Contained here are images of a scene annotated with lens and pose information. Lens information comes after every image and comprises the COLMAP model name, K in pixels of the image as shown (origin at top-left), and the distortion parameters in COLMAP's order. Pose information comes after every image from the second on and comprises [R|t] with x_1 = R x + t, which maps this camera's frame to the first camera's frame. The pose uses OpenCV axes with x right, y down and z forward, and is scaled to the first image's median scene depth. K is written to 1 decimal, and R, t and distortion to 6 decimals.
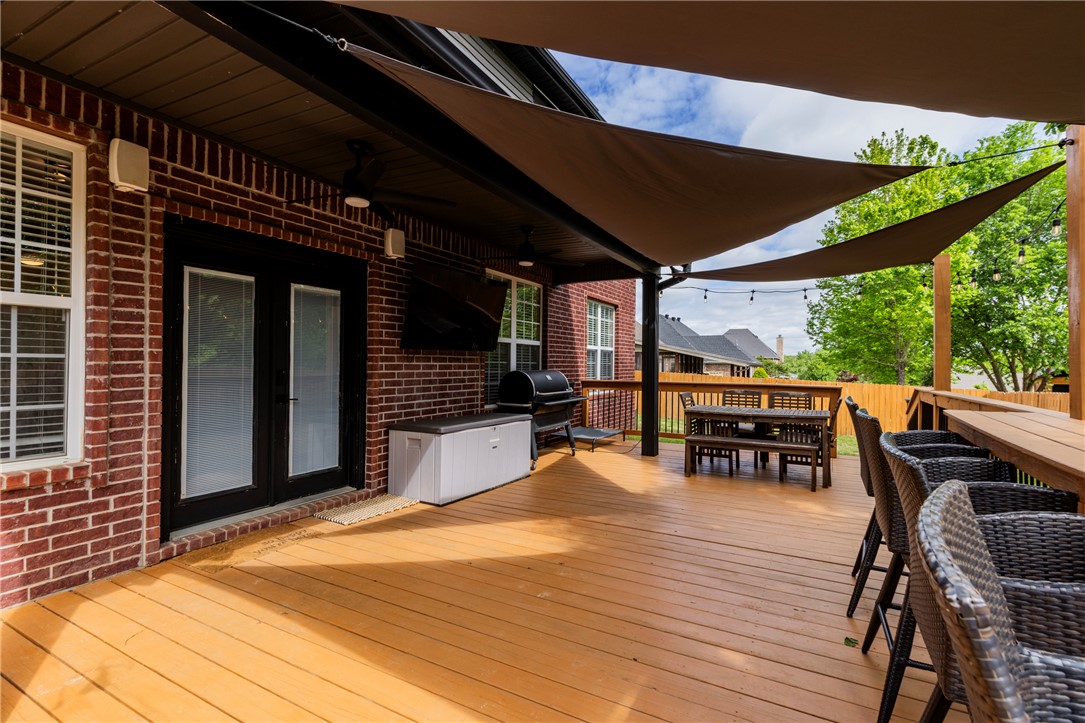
lens RADIAL K [[489.4, 0, 548.8], [0, 489.4, 362.5], [0, 0, 1]] dist [0.006039, -0.000457]
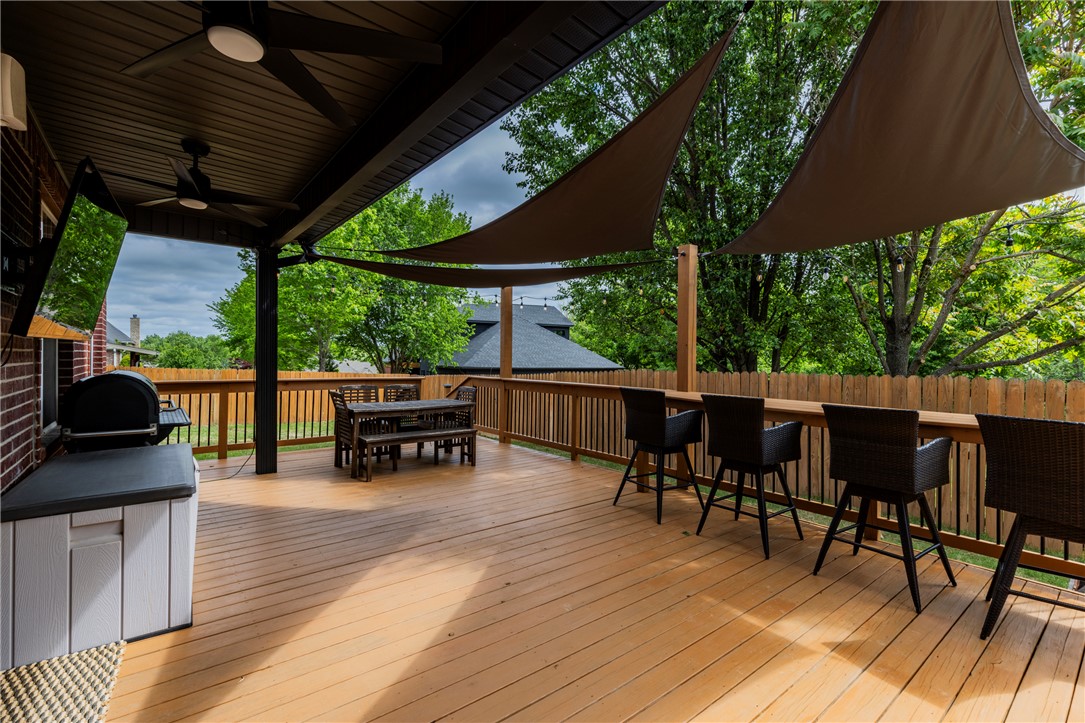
lens RADIAL K [[489.4, 0, 548.8], [0, 489.4, 362.5], [0, 0, 1]] dist [0.006039, -0.000457]
pose [[0.391438, -0.013990, 0.920098, -0.521734], [-0.013052, 0.999699, 0.020753, -0.021581], [-0.920112, -0.020133, 0.391137, 0.371431]]
